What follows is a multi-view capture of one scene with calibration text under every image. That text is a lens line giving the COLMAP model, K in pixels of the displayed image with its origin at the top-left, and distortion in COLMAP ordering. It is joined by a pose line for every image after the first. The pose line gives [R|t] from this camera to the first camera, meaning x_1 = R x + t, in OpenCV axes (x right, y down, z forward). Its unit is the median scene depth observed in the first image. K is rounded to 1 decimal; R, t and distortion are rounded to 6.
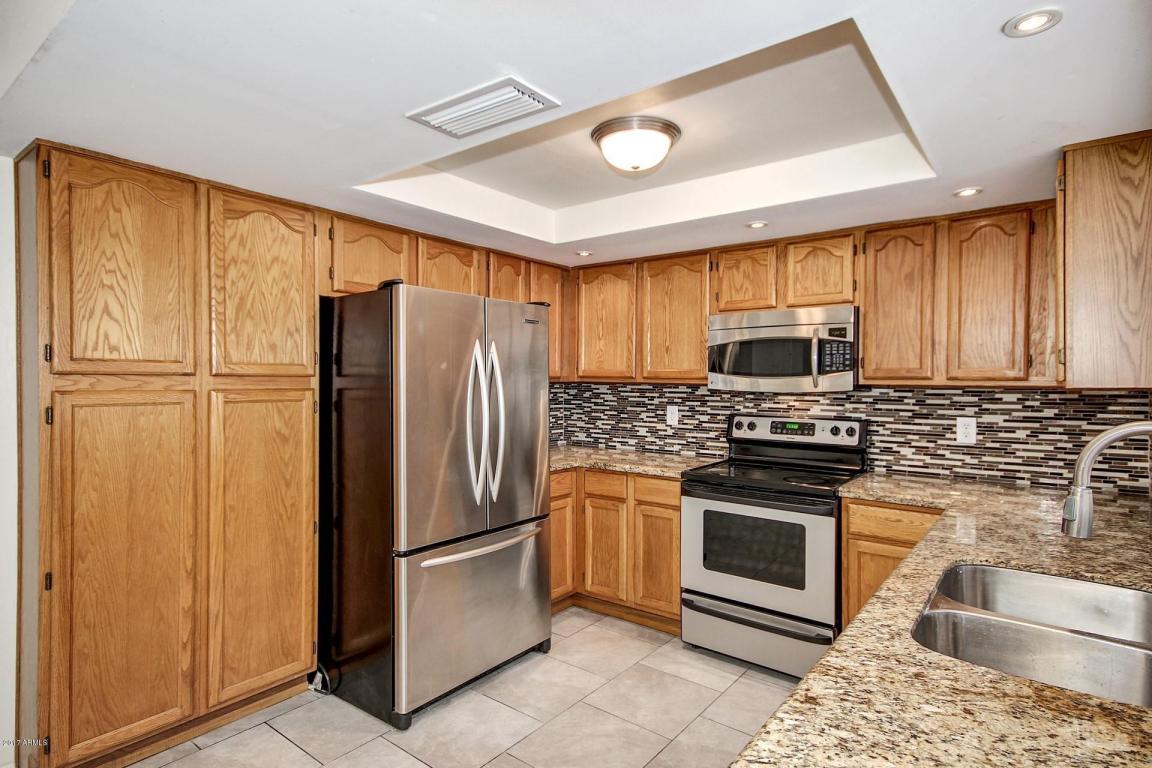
lens RADIAL K [[593.5, 0, 587.5], [0, 593.5, 385.7], [0, 0, 1]] dist [0.020382, -0.001039]
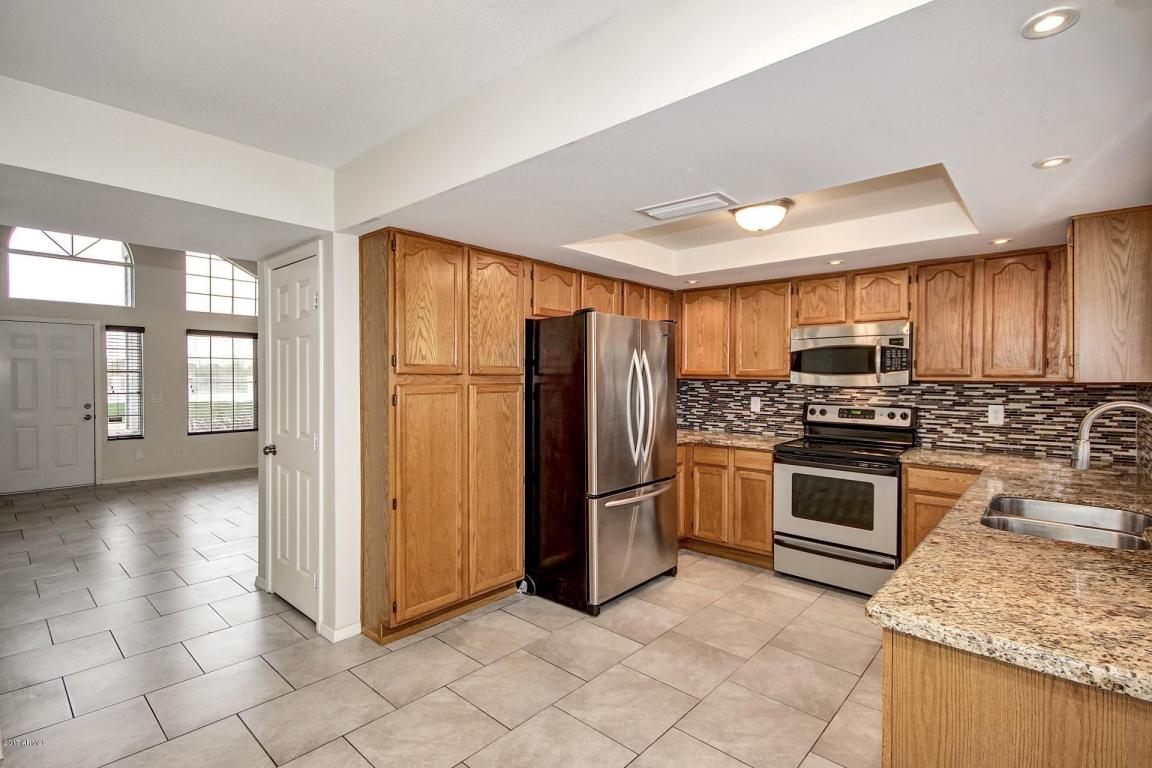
lens RADIAL K [[536.7, 0, 585.9], [0, 536.7, 386.0], [0, 0, 1]] dist [0.011451, -0.005262]
pose [[0.998029, -0.000129, -0.062746, -0.216668], [0.000588, 0.999973, 0.007296, 0.001477], [0.062744, -0.007318, 0.998003, -0.272197]]
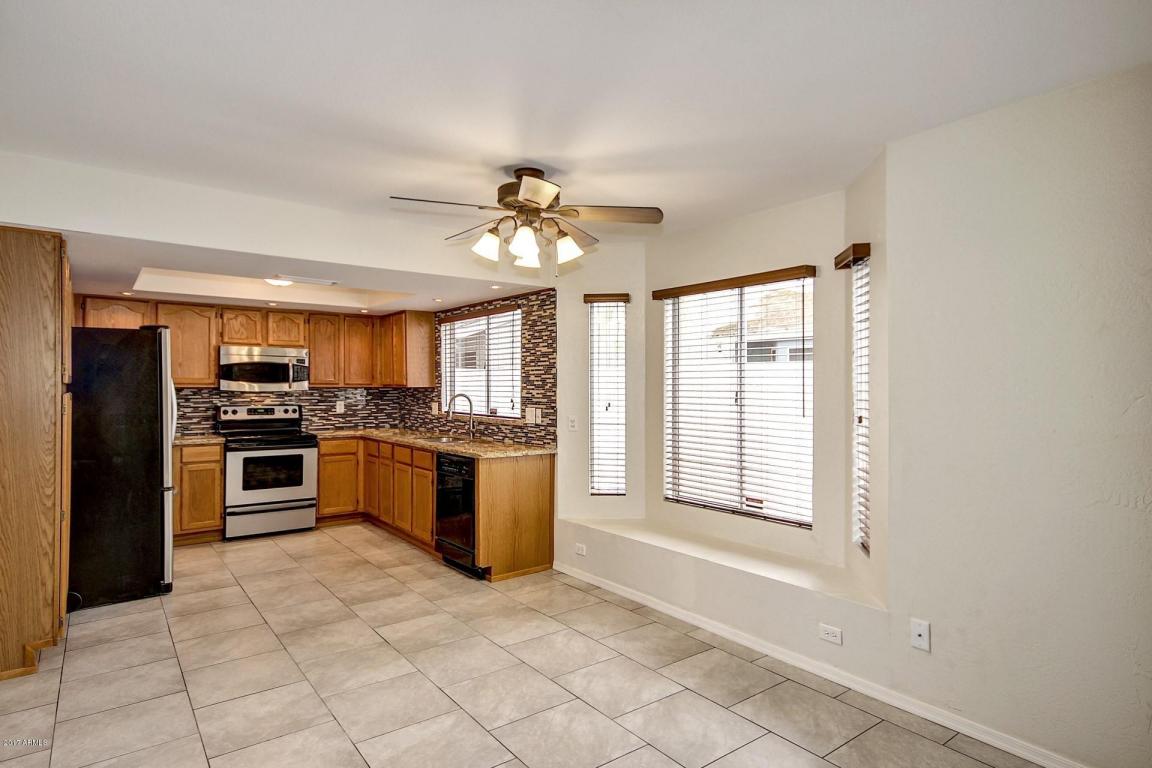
lens RADIAL K [[630.7, 0, 574.3], [0, 630.7, 383.5], [0, 0, 1]] dist [0.033833, 0.001056]
pose [[0.267805, -0.001402, 0.963472, -1.523536], [0.007936, 0.999968, -0.000751, -0.004641], [-0.963440, 0.007848, 0.267808, -0.516552]]
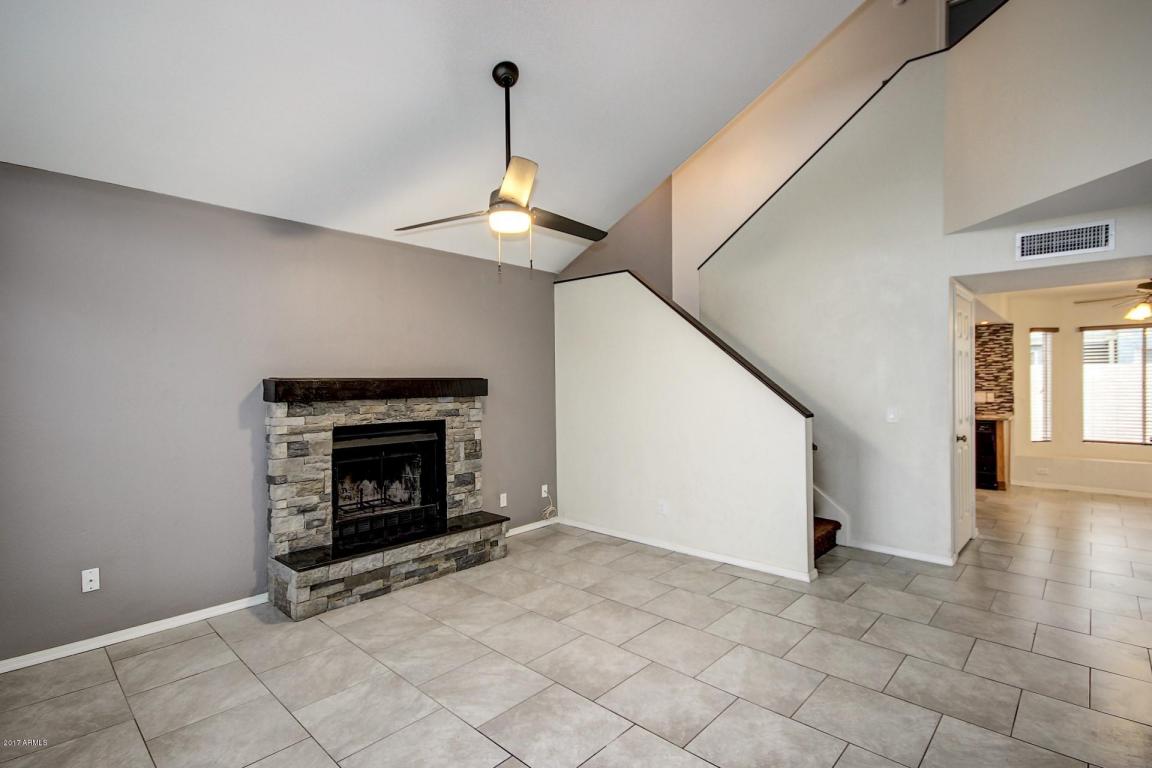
lens RADIAL K [[536.7, 0, 594.3], [0, 536.7, 382.6], [0, 0, 1]] dist [0.011451, -0.005262]
pose [[0.088181, -0.006657, 0.996082, -2.642714], [0.010868, 0.999925, 0.005720, -0.022814], [-0.996045, 0.010321, 0.088247, 1.813612]]
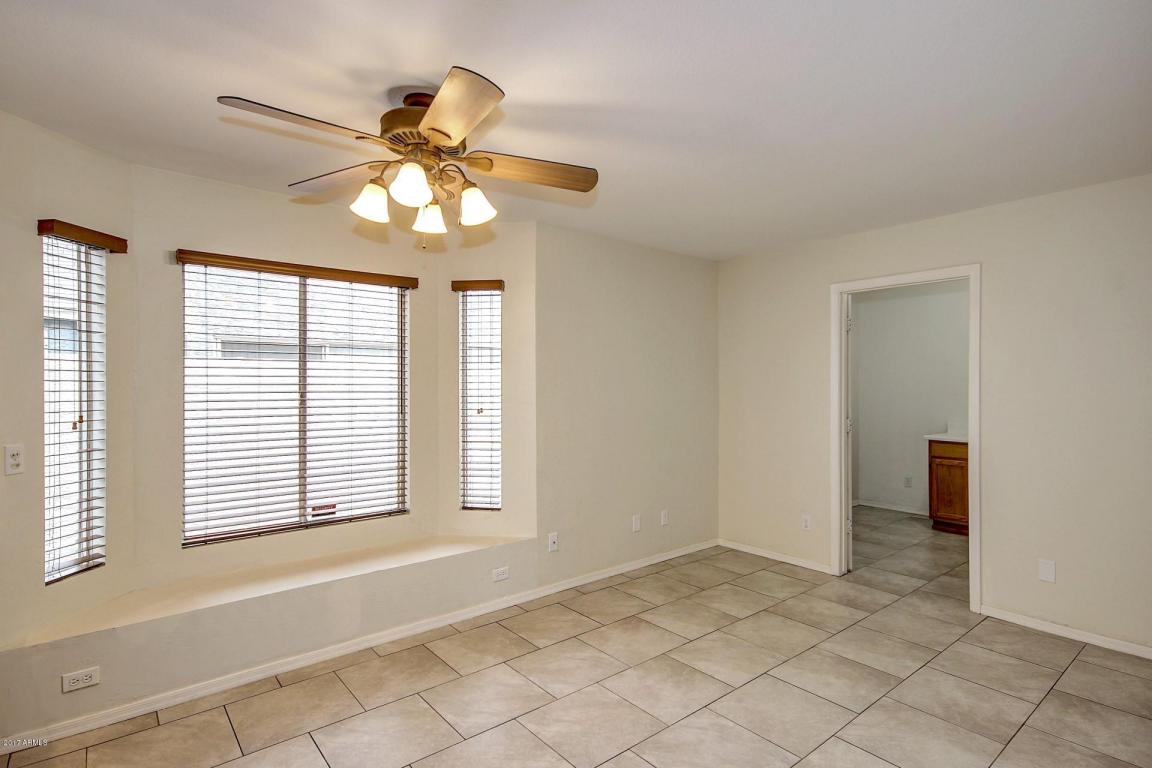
lens RADIAL K [[593.5, 0, 580.2], [0, 593.5, 385.3], [0, 0, 1]] dist [0.020382, -0.001039]
pose [[-0.974633, -0.005872, 0.223733, -0.820515], [-0.002993, 0.999908, 0.013205, -0.016821], [-0.223790, 0.012200, -0.974561, 0.628882]]
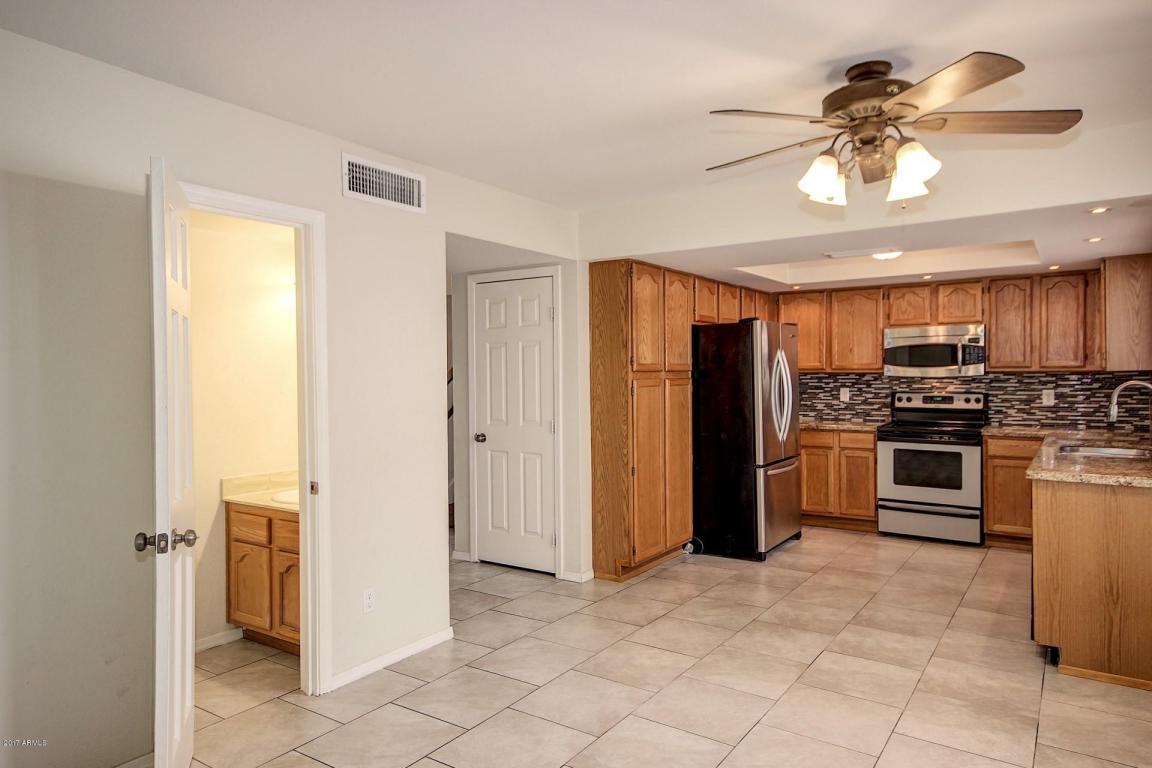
lens RADIAL K [[727.3, 0, 599.1], [0, 727.3, 384.8], [0, 0, 1]] dist [0.035793, 0.018241]
pose [[0.996644, -0.015491, 0.080373, -0.859278], [0.014818, 0.999850, 0.008963, 0.001563], [-0.080500, -0.007742, 0.996725, -1.051231]]
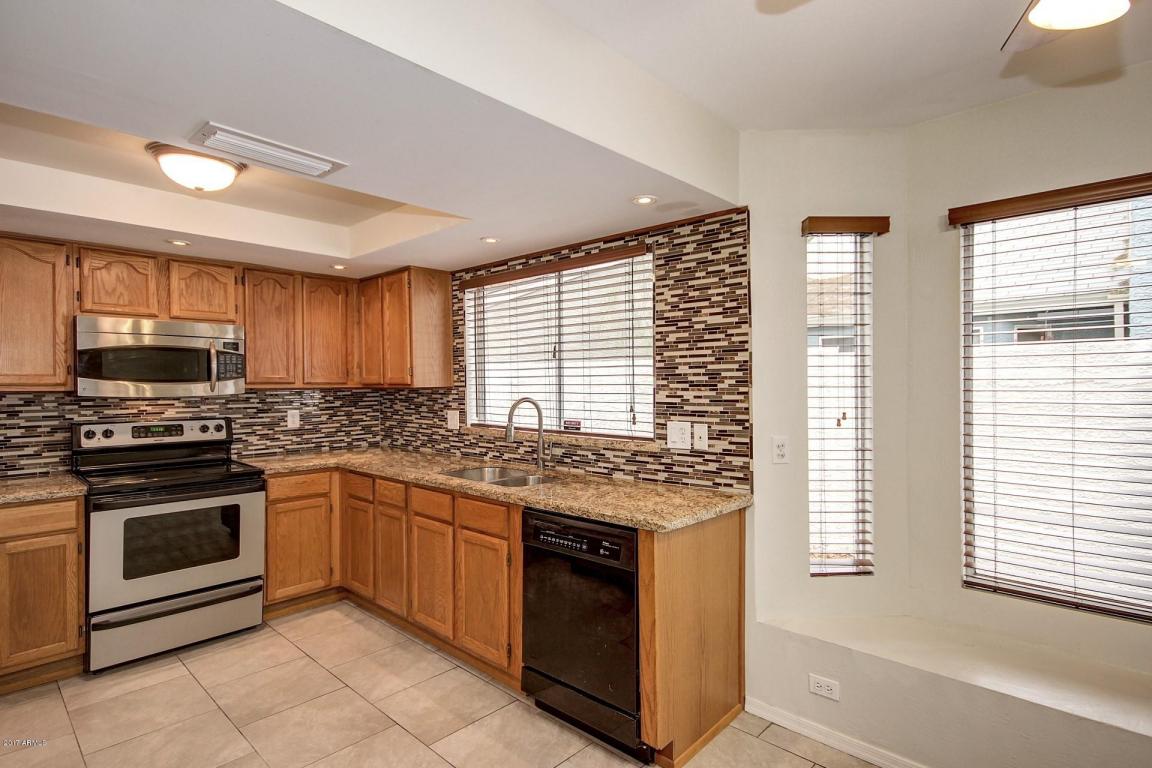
lens RADIAL K [[593.5, 0, 581.8], [0, 593.5, 383.2], [0, 0, 1]] dist [0.020382, -0.001039]
pose [[0.099866, -0.007366, 0.994974, -0.782534], [0.015534, 0.999862, 0.005843, -0.009649], [-0.994880, 0.014873, 0.099967, 0.173860]]
